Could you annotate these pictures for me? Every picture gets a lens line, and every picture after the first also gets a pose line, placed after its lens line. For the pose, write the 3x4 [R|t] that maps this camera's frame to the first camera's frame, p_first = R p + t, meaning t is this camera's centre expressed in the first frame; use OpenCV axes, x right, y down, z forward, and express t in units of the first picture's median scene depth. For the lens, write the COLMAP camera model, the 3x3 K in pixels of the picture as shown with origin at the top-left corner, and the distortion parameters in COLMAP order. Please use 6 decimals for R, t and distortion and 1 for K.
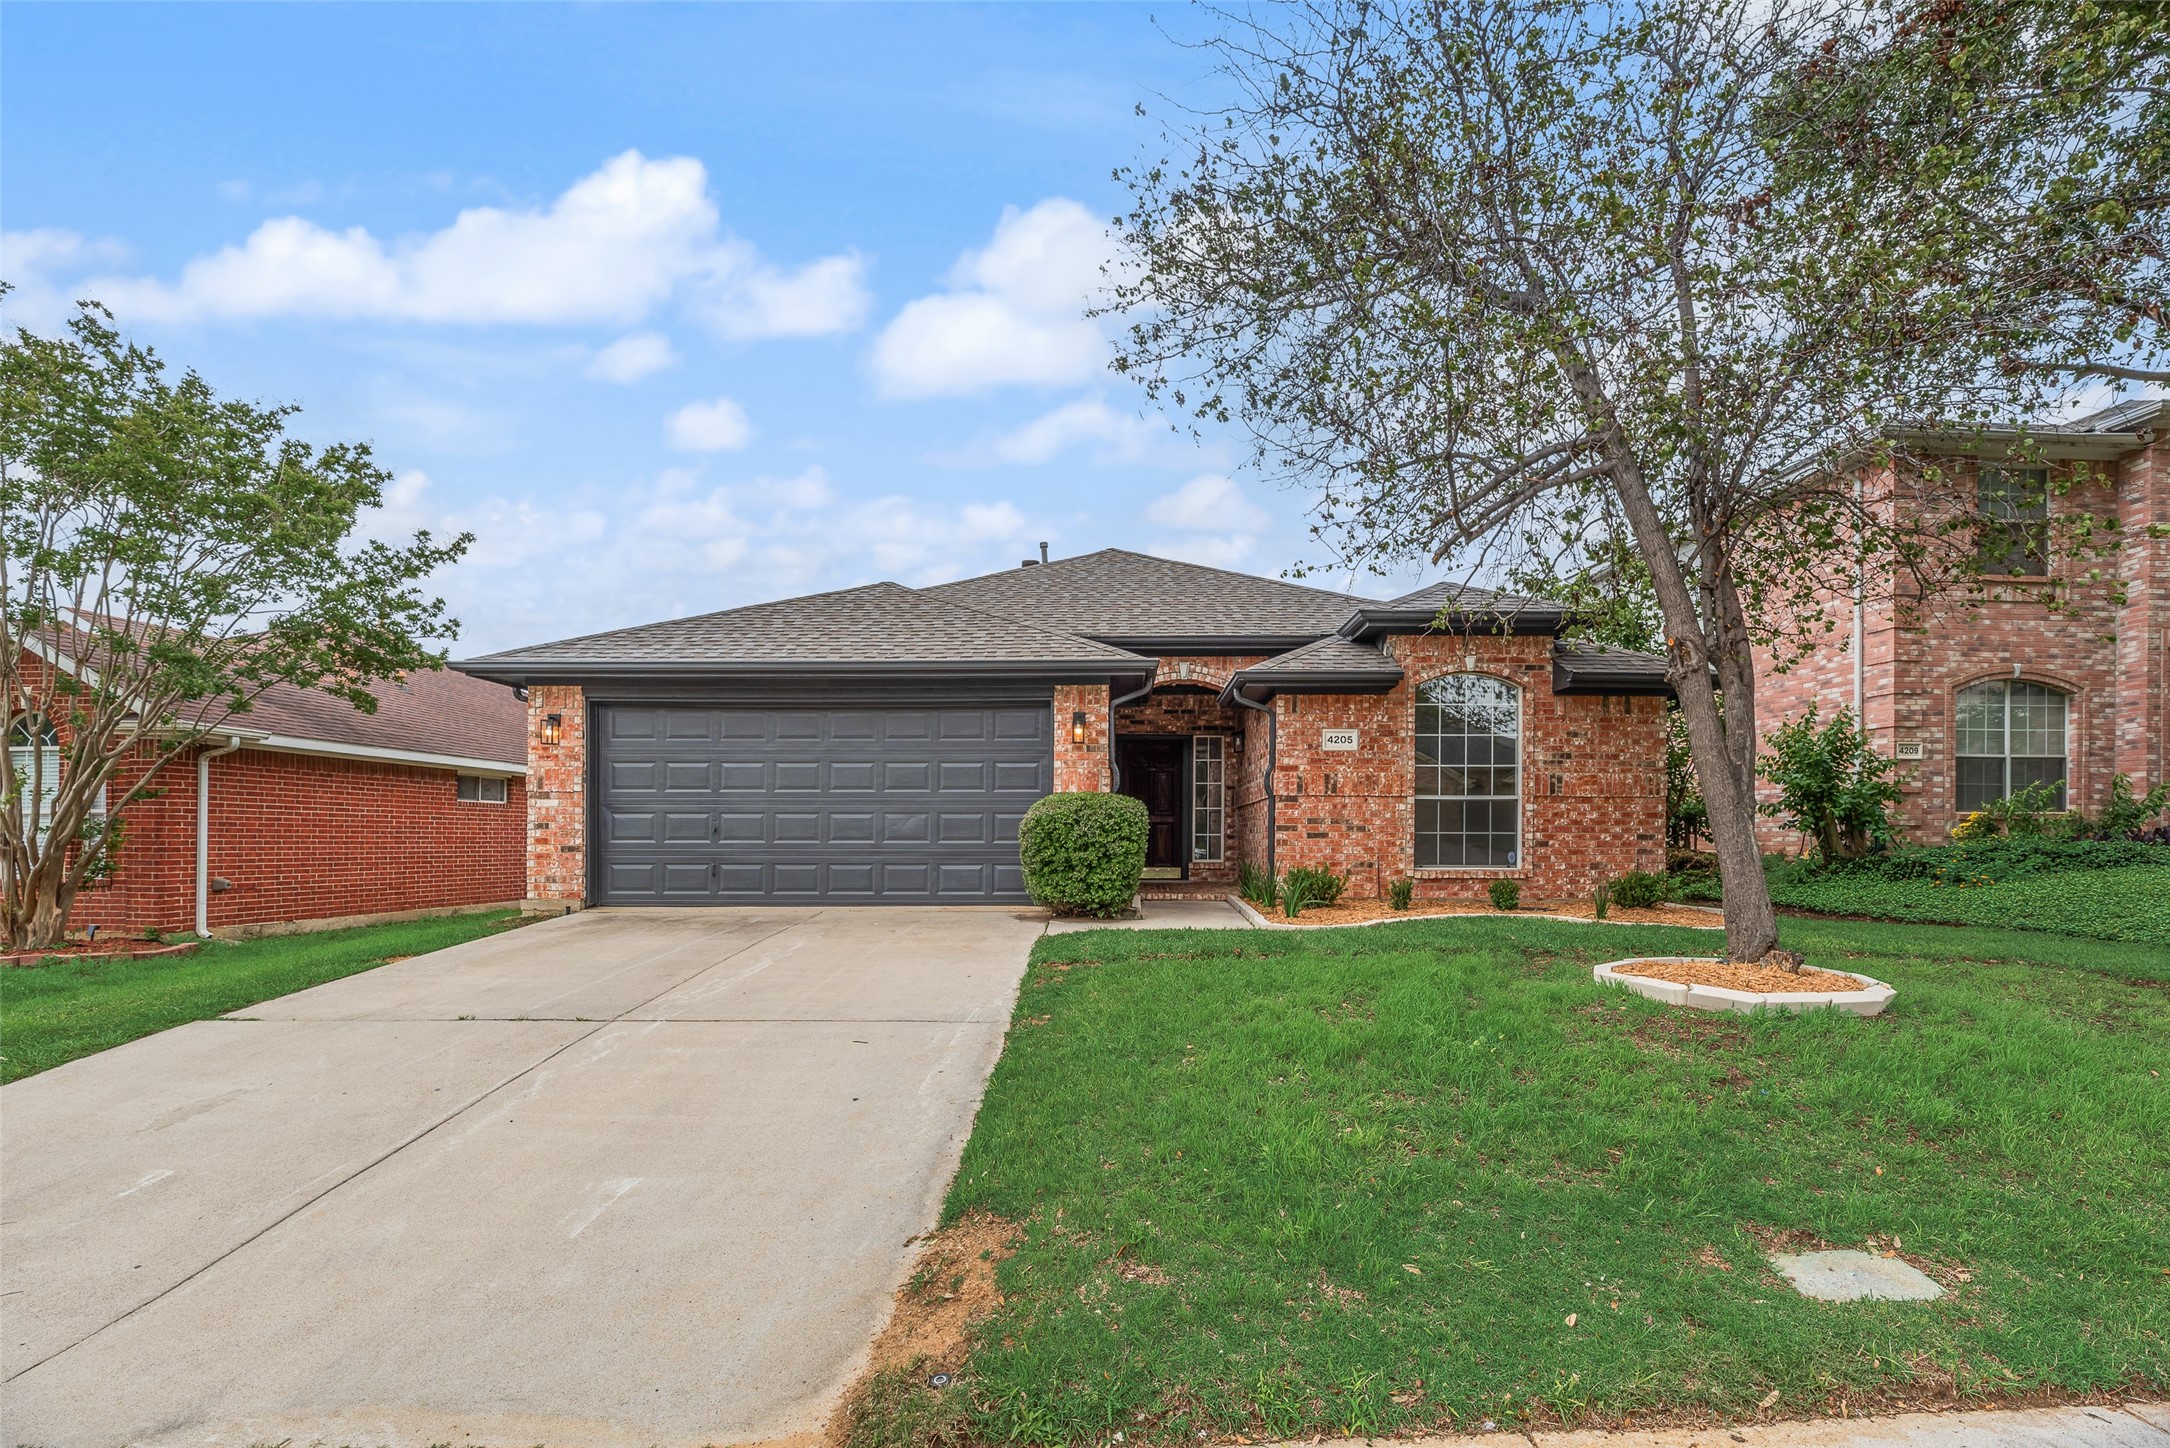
lens RADIAL K [[871.9, 0, 1088.0], [0, 871.9, 727.9], [0, 0, 1]] dist [0.001798, -0.000180]
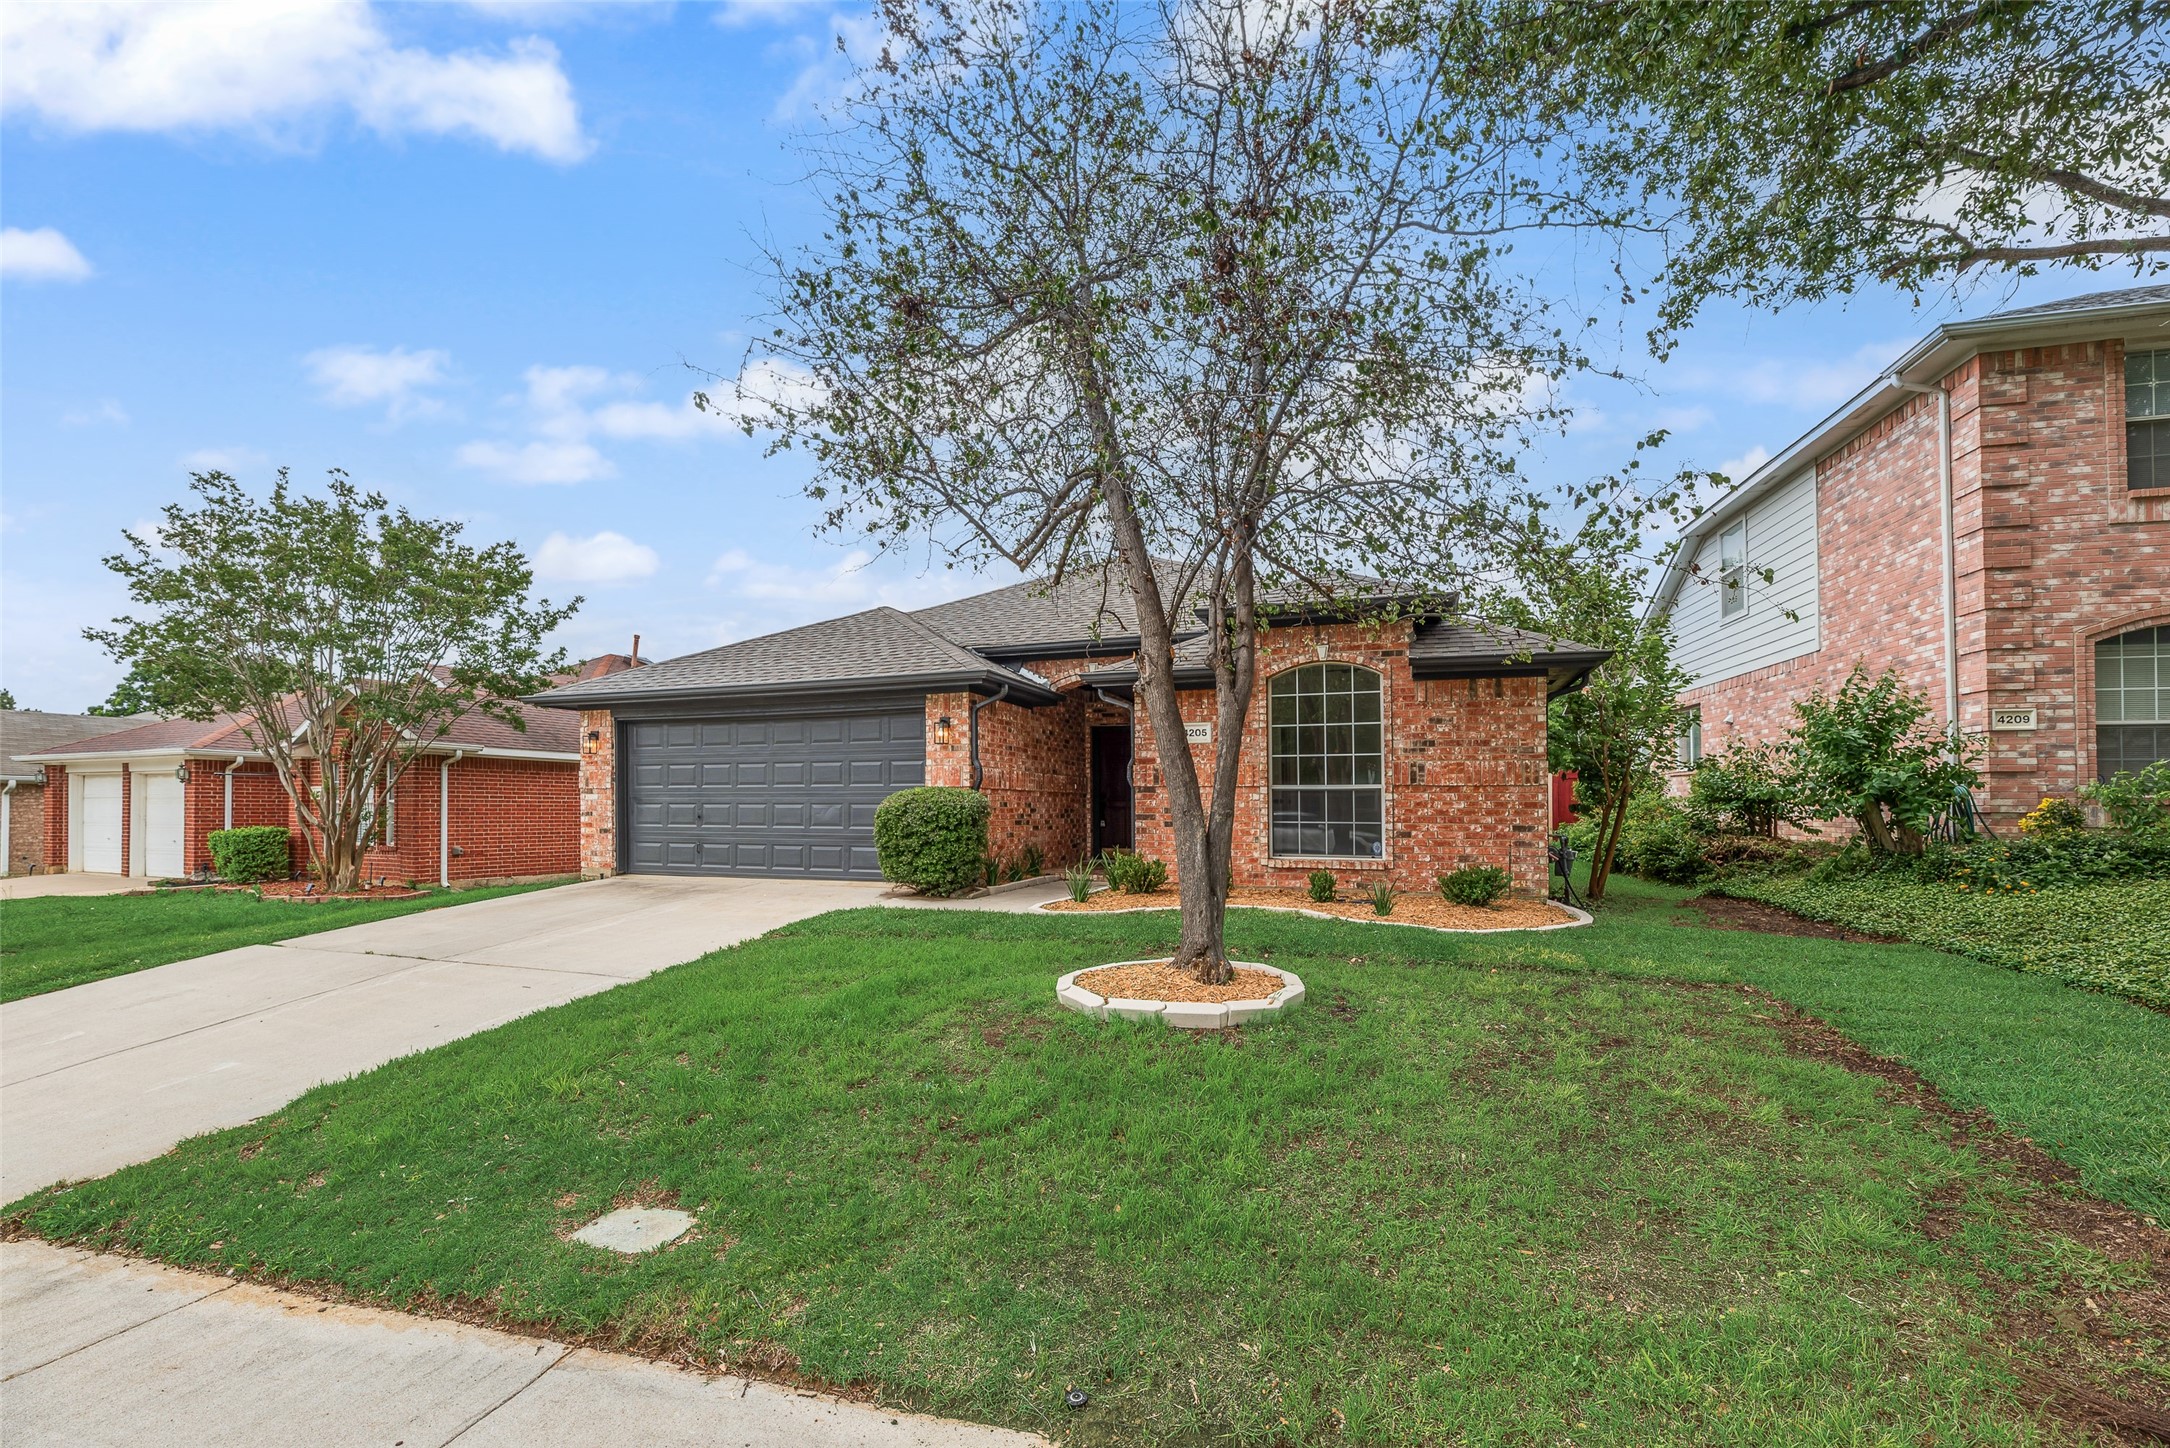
lens RADIAL K [[813.3, 0, 1084.7], [0, 813.3, 711.5], [0, 0, 1]] dist [0.001034, 0.000125]
pose [[0.951182, -0.034764, -0.306667, 0.464352], [0.037103, 0.999310, 0.001799, -0.018833], [0.306392, -0.013089, 0.951815, 0.029880]]
